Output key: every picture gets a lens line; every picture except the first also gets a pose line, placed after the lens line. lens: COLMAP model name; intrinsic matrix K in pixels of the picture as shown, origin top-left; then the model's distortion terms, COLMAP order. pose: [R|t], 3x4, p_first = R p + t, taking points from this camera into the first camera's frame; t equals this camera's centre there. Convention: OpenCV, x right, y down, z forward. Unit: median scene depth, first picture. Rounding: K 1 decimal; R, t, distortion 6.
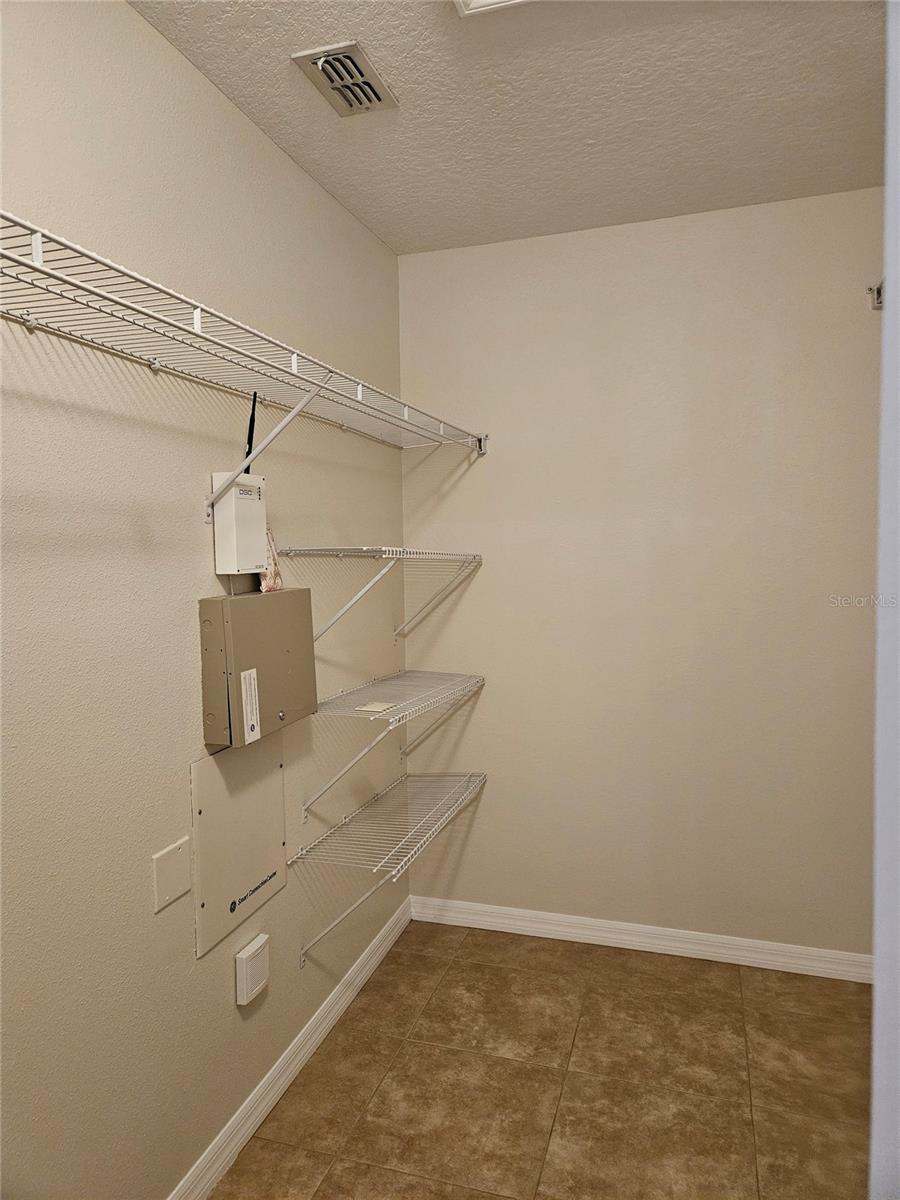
lens RADIAL K [[801.1, 0, 450.2], [0, 801.1, 595.8], [0, 0, 1]] dist [0.070598, -0.057320]
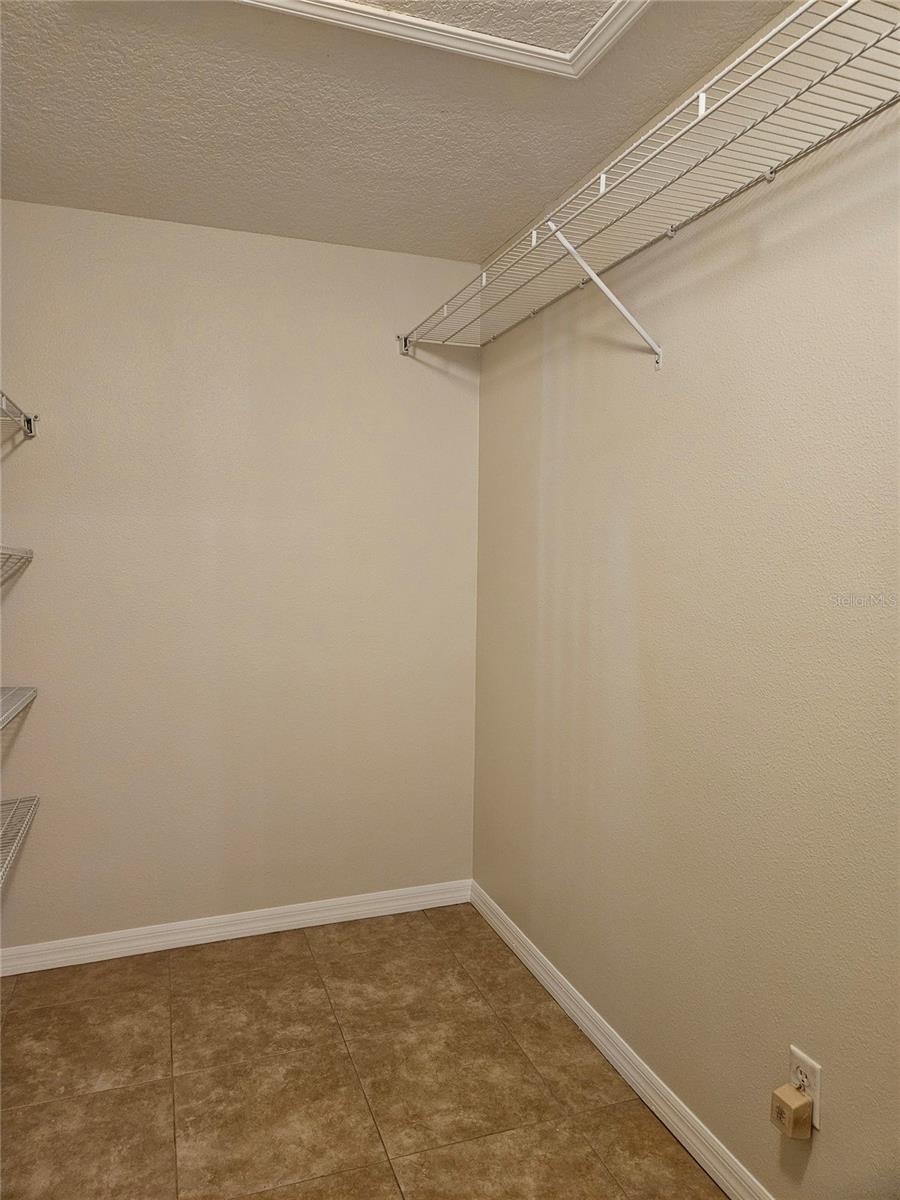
lens RADIAL K [[801.1, 0, 432.4], [0, 801.1, 595.4], [0, 0, 1]] dist [0.070598, -0.057320]
pose [[0.798574, -0.016972, 0.601657, -0.185337], [0.018855, 0.999817, 0.003177, 0.005585], [-0.601601, 0.008807, 0.798748, 0.022094]]
